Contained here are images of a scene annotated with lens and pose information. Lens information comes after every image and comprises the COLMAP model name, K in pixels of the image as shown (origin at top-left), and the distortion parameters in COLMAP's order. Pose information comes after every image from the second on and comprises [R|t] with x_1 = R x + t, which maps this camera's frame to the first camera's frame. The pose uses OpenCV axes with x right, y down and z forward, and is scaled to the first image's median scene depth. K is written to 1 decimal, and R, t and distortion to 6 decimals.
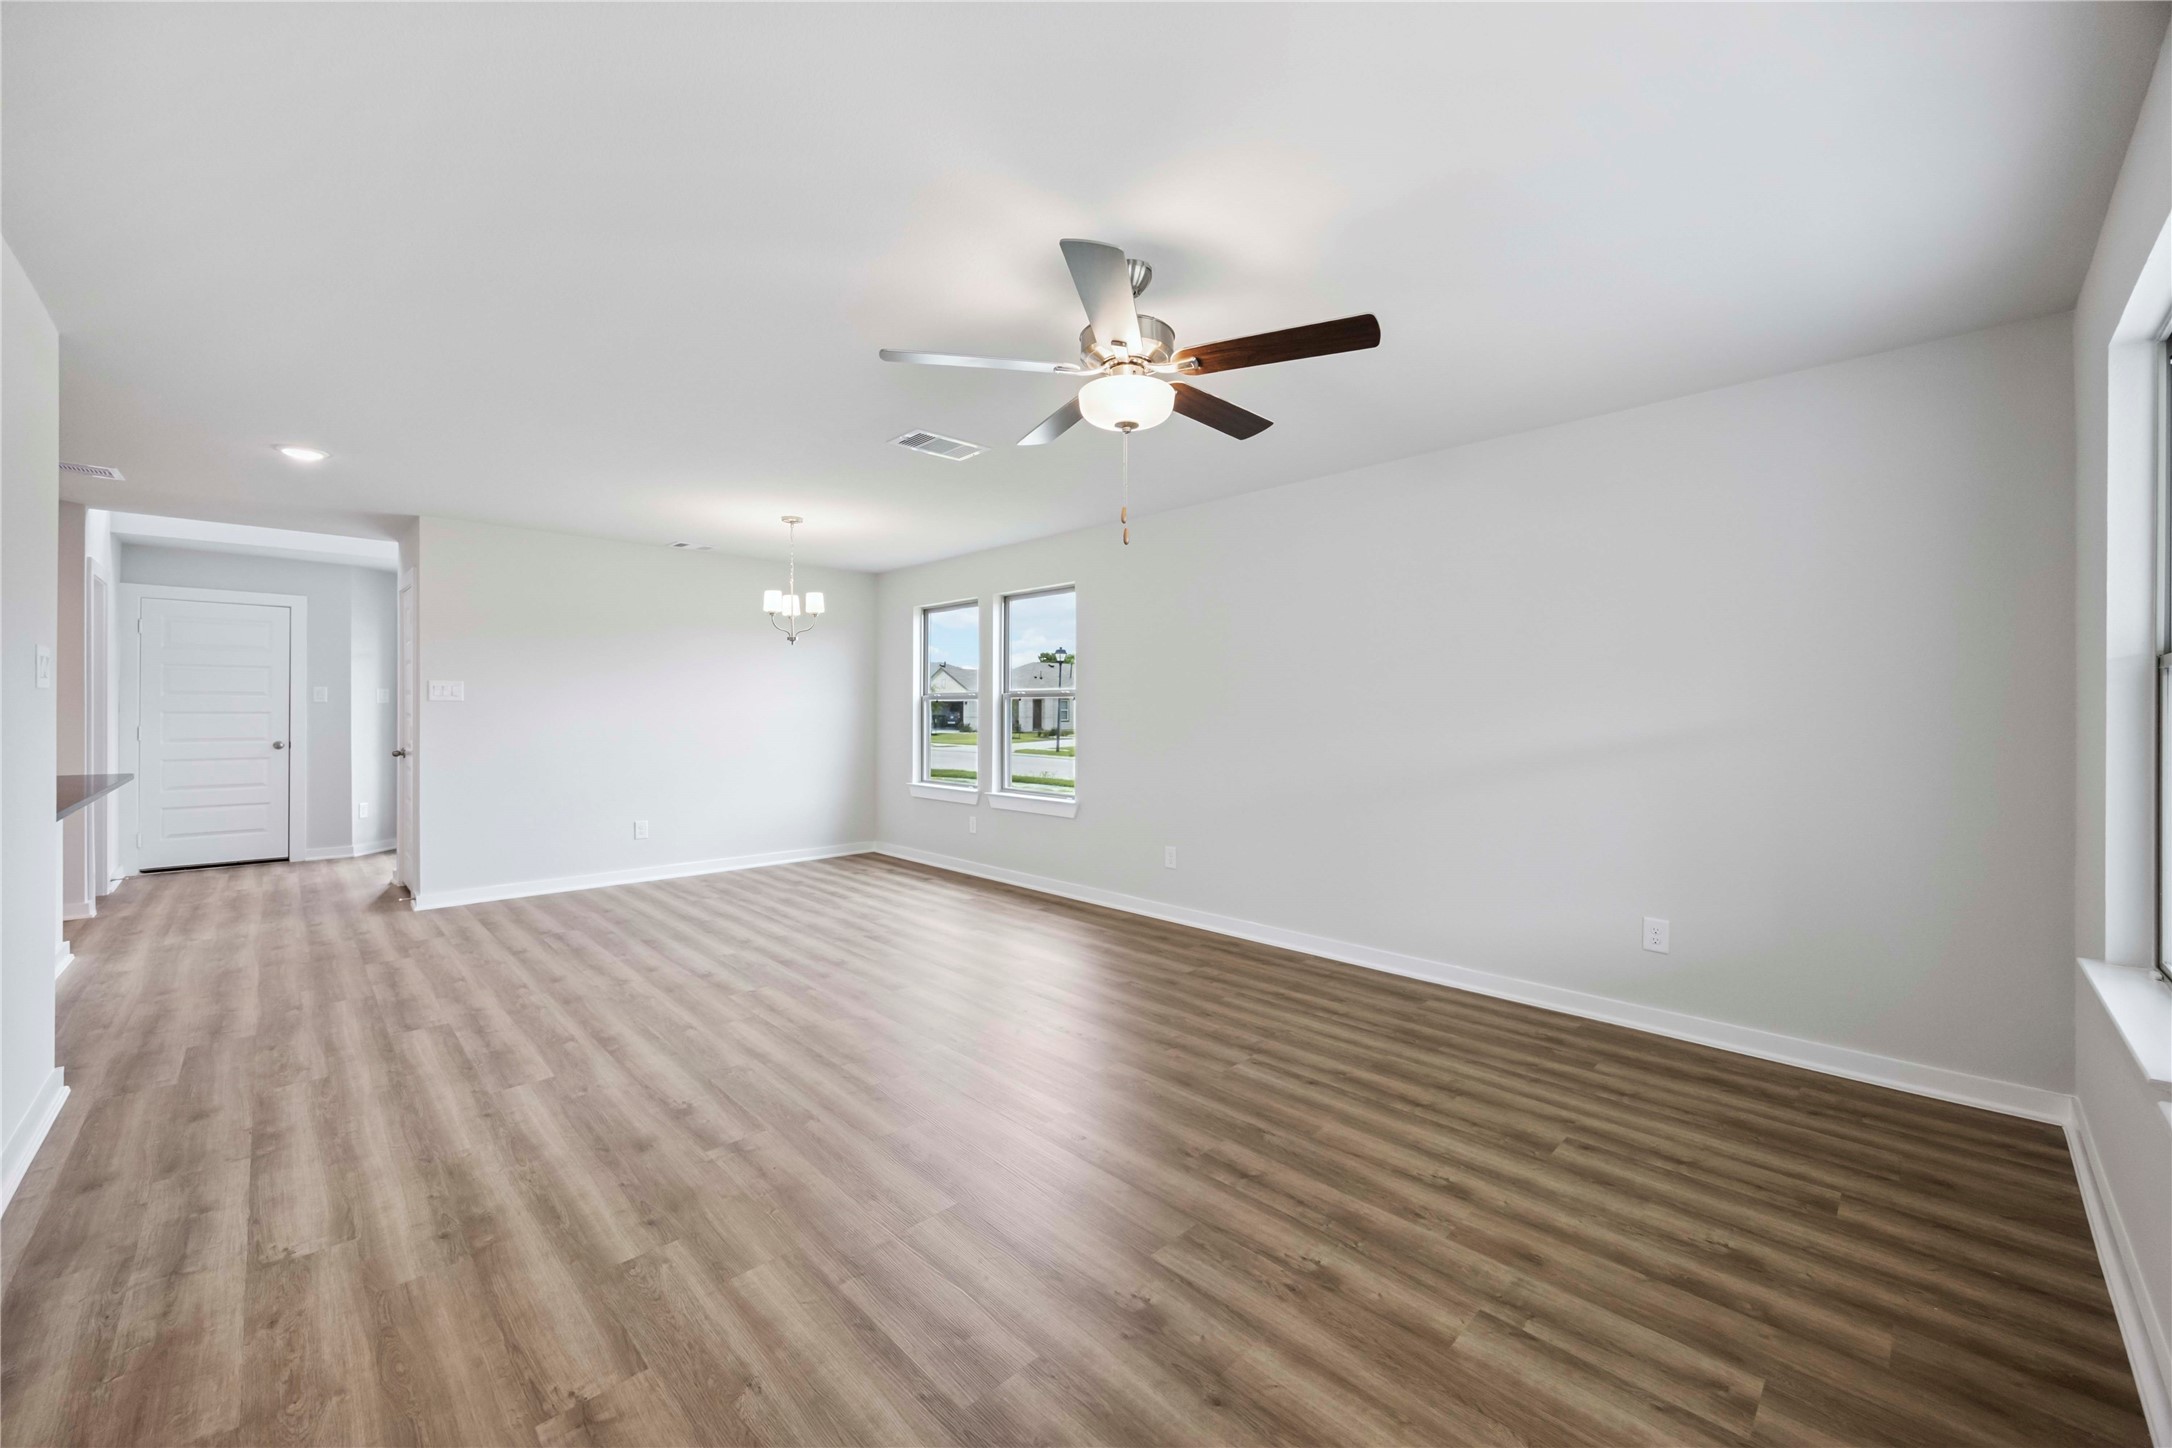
lens RADIAL K [[838.5, 0, 1082.8], [0, 838.5, 719.0], [0, 0, 1]] dist [-0.002462, -0.000117]
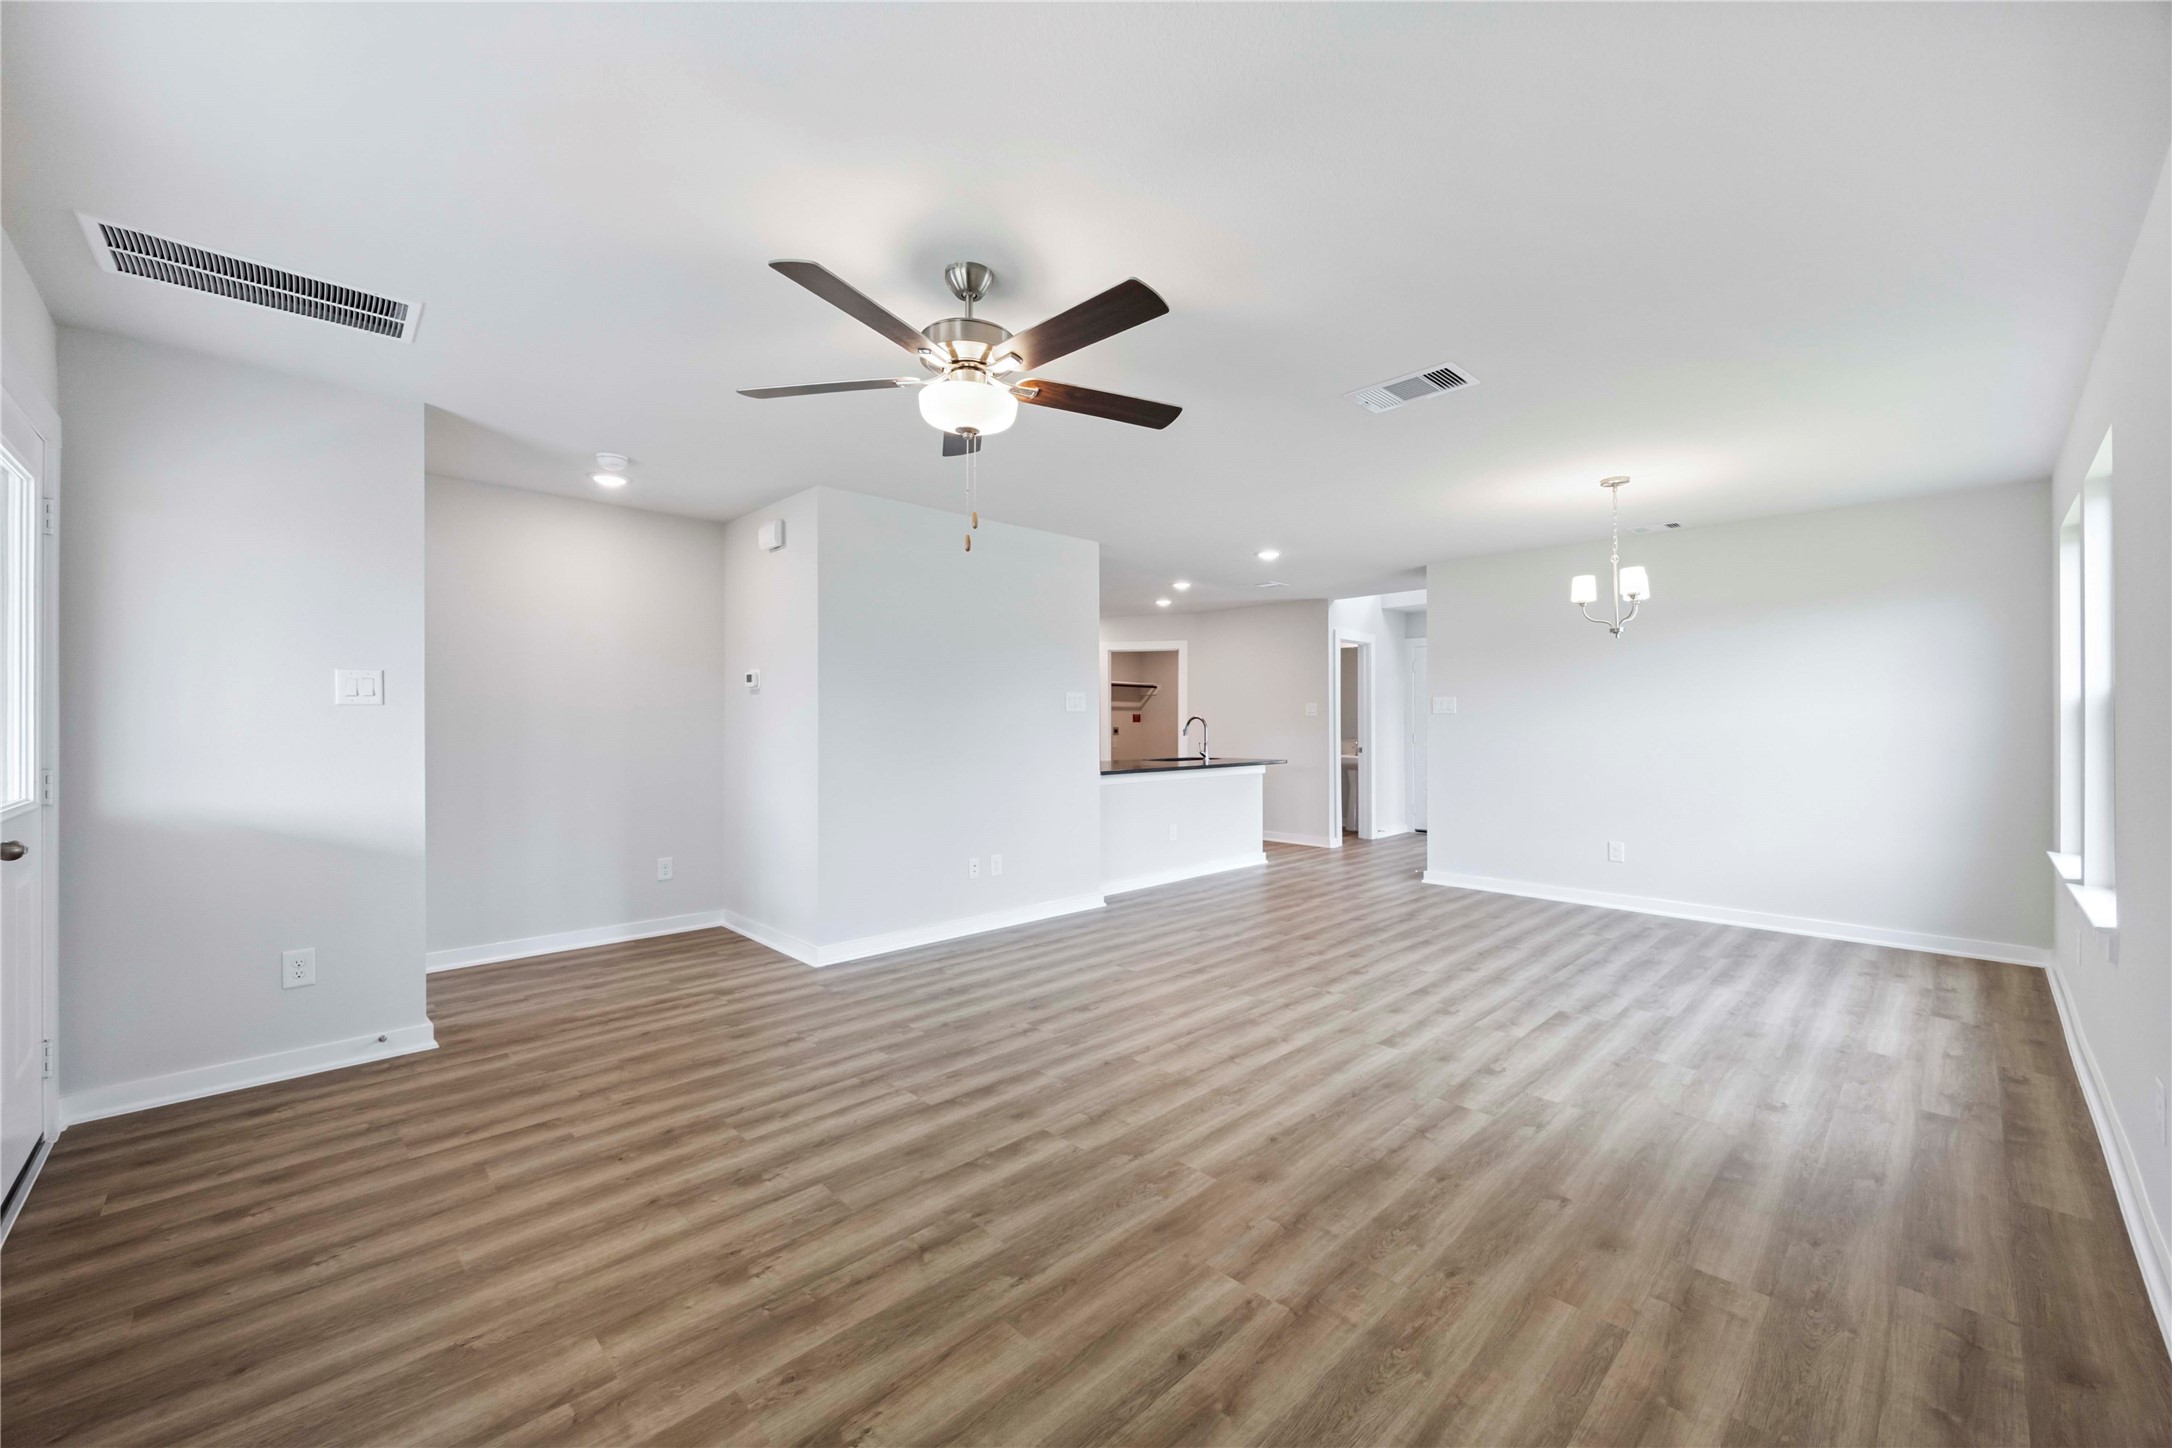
lens RADIAL K [[838.5, 0, 1077.5], [0, 838.5, 708.7], [0, 0, 1]] dist [-0.002462, -0.000117]
pose [[-0.004690, -0.016857, -0.999847, 0.860574], [-0.008516, 0.999822, -0.016816, -0.005343], [0.999953, 0.008436, -0.004833, 0.926309]]
